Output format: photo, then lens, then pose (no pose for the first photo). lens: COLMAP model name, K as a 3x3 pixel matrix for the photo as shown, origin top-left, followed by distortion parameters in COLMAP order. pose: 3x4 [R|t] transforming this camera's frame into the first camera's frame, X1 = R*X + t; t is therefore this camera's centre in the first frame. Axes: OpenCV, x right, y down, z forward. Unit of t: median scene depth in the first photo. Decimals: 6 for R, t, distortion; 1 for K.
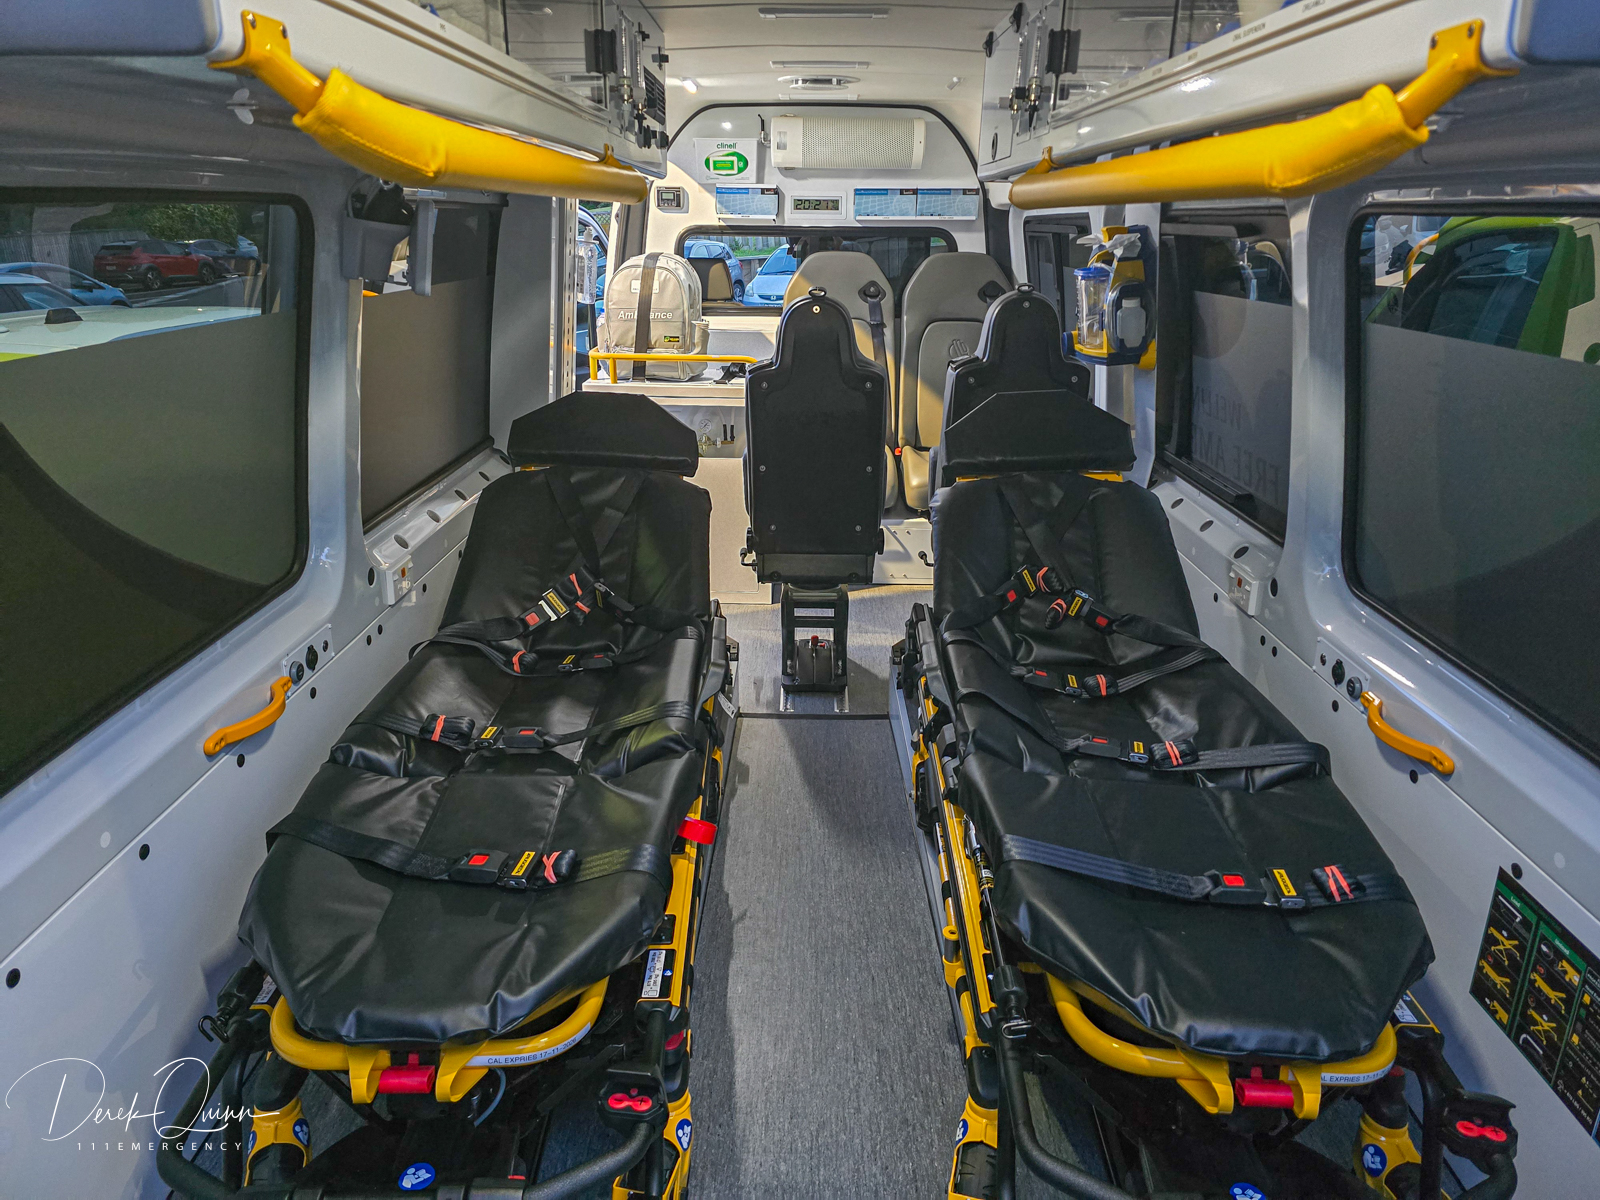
lens RADIAL K [[1068.9, 0, 802.8], [0, 1068.9, 578.2], [0, 0, 1]] dist [0.084470, -0.082810]
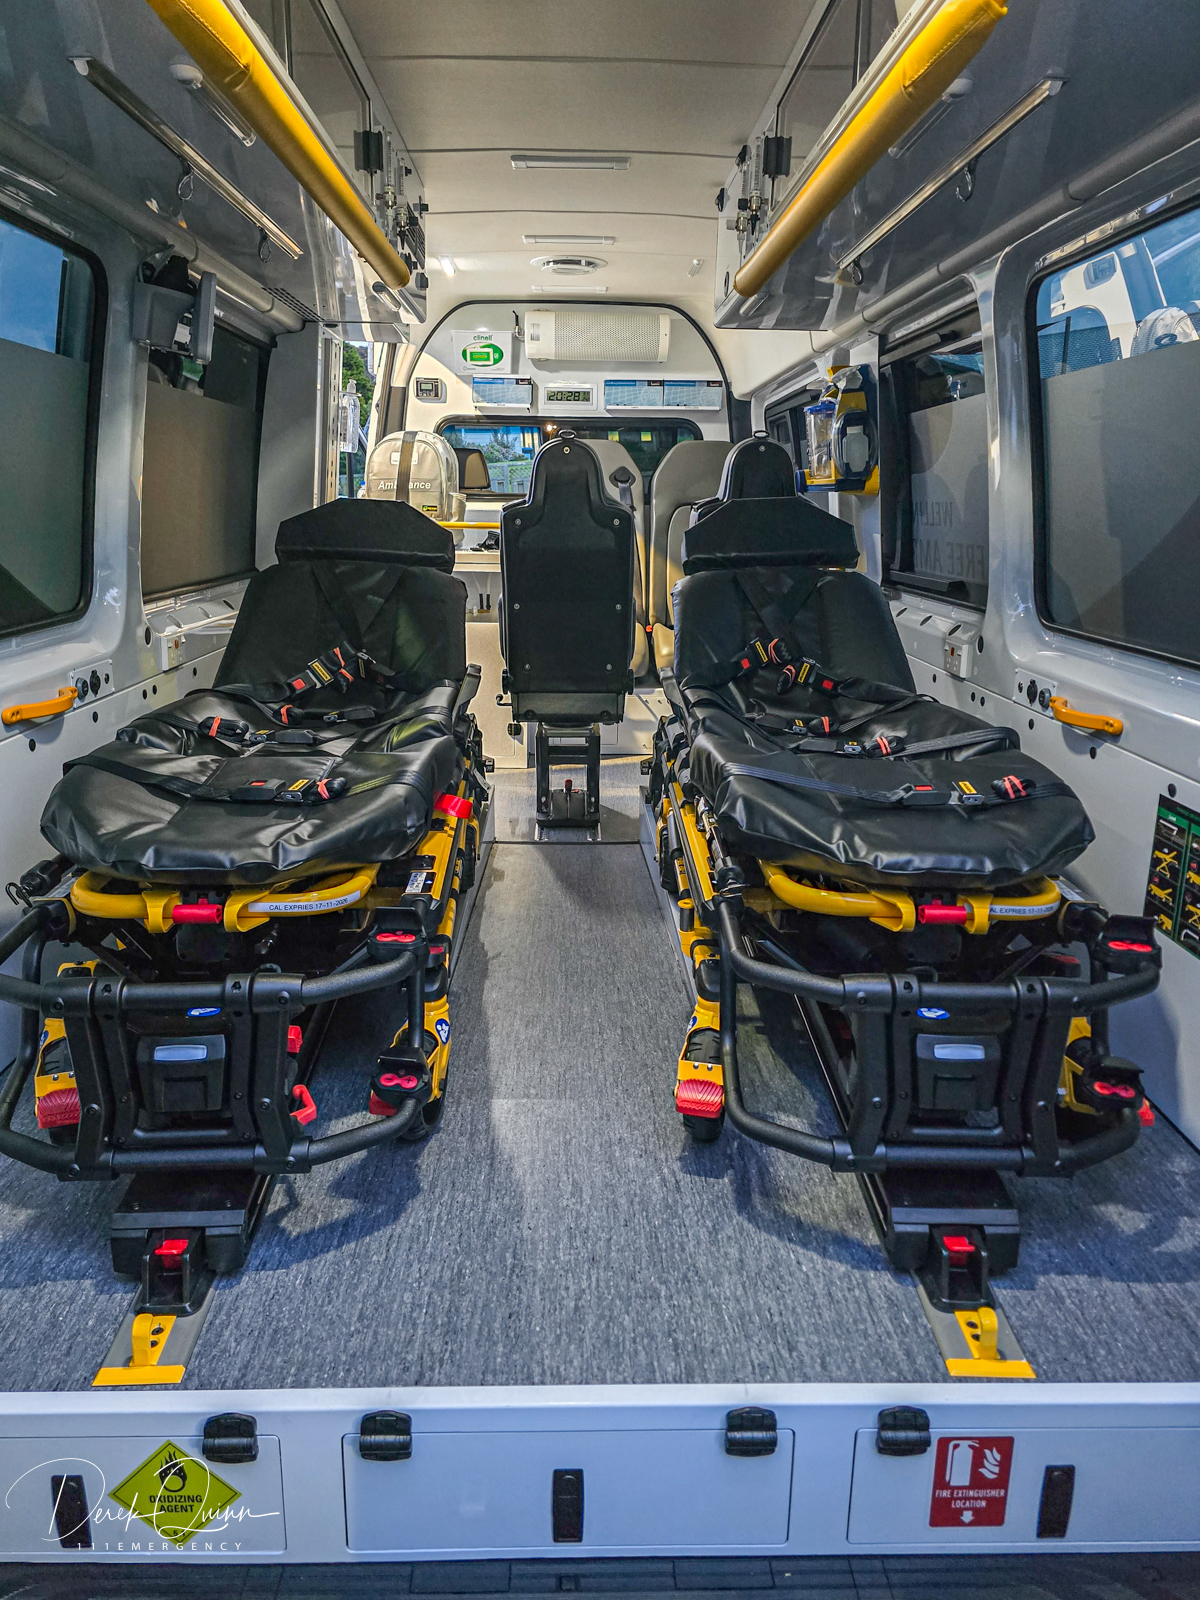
lens RADIAL K [[1090.9, 0, 597.8], [0, 1090.9, 772.2], [0, 0, 1]] dist [0.092072, -0.110979]
pose [[0.999461, -0.005449, 0.032384, 0.006428], [0.007871, 0.997143, -0.075131, 0.147616], [-0.031882, 0.075346, 0.996648, -0.063042]]
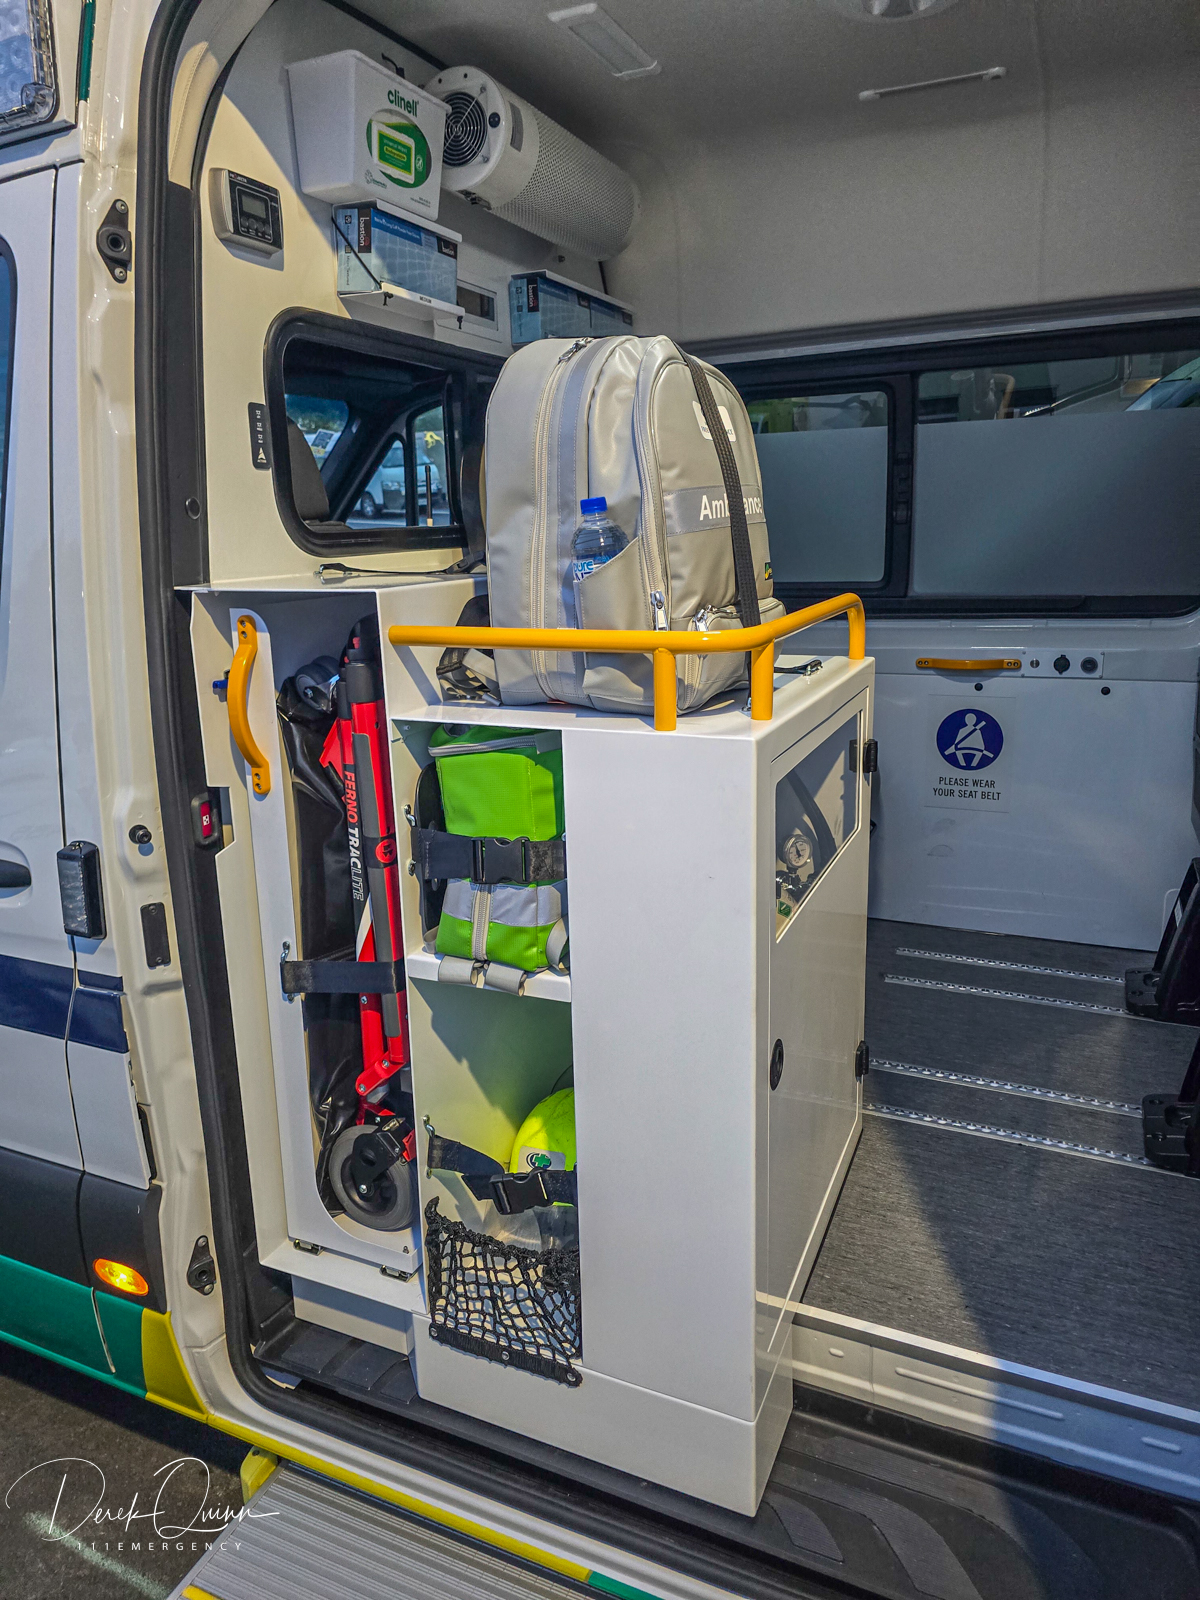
lens RADIAL K [[1090.9, 0, 597.8], [0, 1090.9, 772.2], [0, 0, 1]] dist [0.092072, -0.110979]
pose [[0.401571, -0.227616, 0.887091, -0.626513], [0.320257, 0.942369, 0.096825, -0.276331], [-0.858007, 0.245215, 0.451324, 1.168182]]
